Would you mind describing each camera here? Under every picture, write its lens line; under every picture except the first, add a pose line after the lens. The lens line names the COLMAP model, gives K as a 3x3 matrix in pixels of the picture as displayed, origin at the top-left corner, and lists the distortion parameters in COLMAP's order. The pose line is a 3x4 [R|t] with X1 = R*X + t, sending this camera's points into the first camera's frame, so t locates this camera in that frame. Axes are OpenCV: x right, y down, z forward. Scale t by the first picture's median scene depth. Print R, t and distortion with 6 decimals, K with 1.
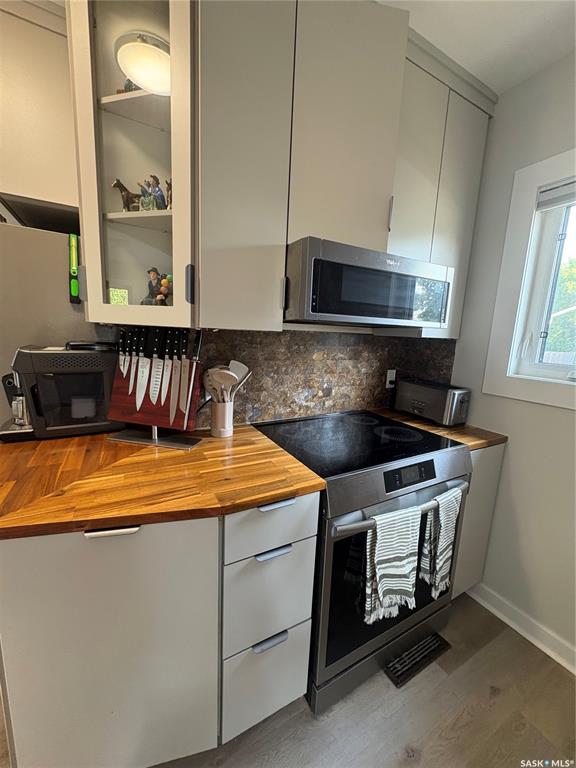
lens RADIAL K [[305.0, 0, 286.5], [0, 305.0, 382.8], [0, 0, 1]] dist [-0.002734, 0.000772]
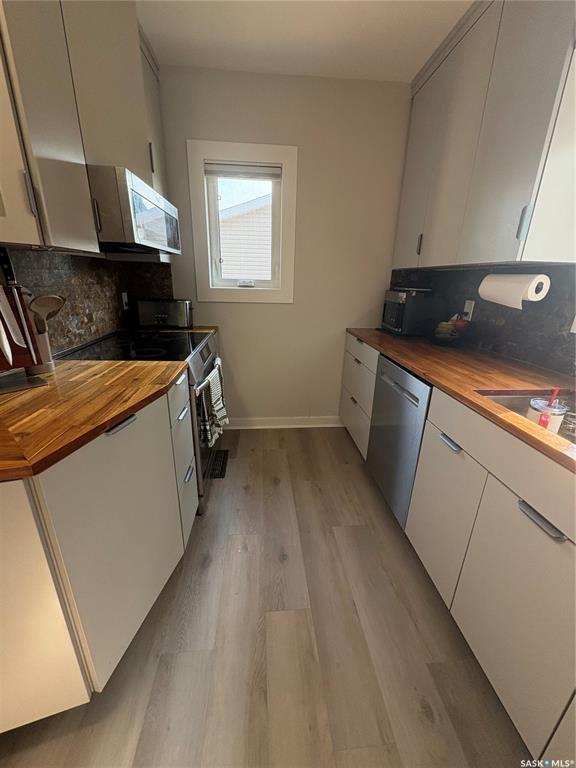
lens RADIAL K [[305.0, 0, 287.2], [0, 305.0, 384.2], [0, 0, 1]] dist [-0.002734, 0.000772]
pose [[0.409268, -0.328792, 0.851114, -0.622535], [0.140295, 0.944399, 0.297367, 0.034520], [-0.901564, -0.002295, 0.432641, -0.052080]]
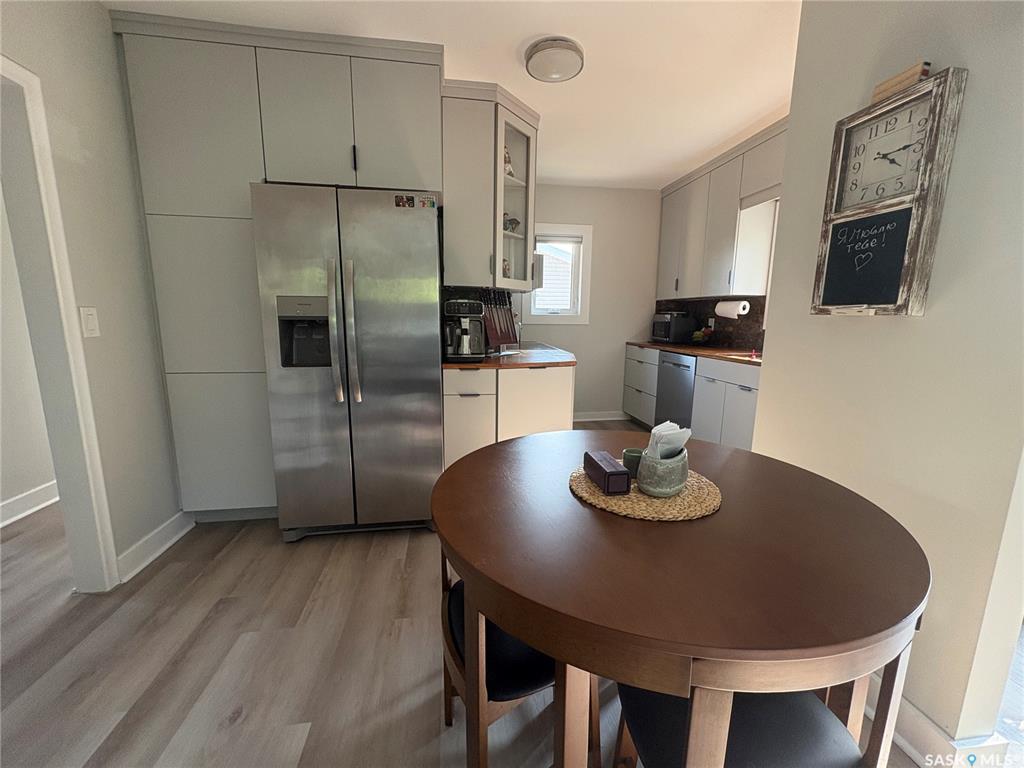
lens RADIAL K [[406.6, 0, 512.1], [0, 406.6, 383.3], [0, 0, 1]] dist [-0.002734, 0.000772]
pose [[0.349918, -0.193846, 0.916505, -2.144939], [0.157133, 0.976640, 0.146572, 0.010097], [-0.923508, 0.092725, 0.372204, 0.070372]]
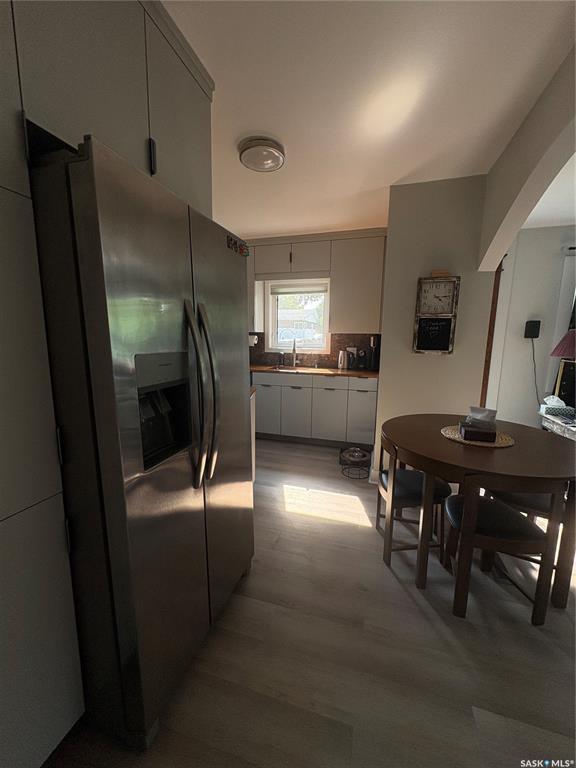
lens RADIAL K [[305.0, 0, 286.5], [0, 305.0, 383.4], [0, 0, 1]] dist [-0.002734, 0.000772]
pose [[-0.685333, -0.162788, 0.709802, -1.770643], [0.081173, 0.951544, 0.296605, -0.299891], [-0.723692, 0.260889, -0.638911, 1.400818]]
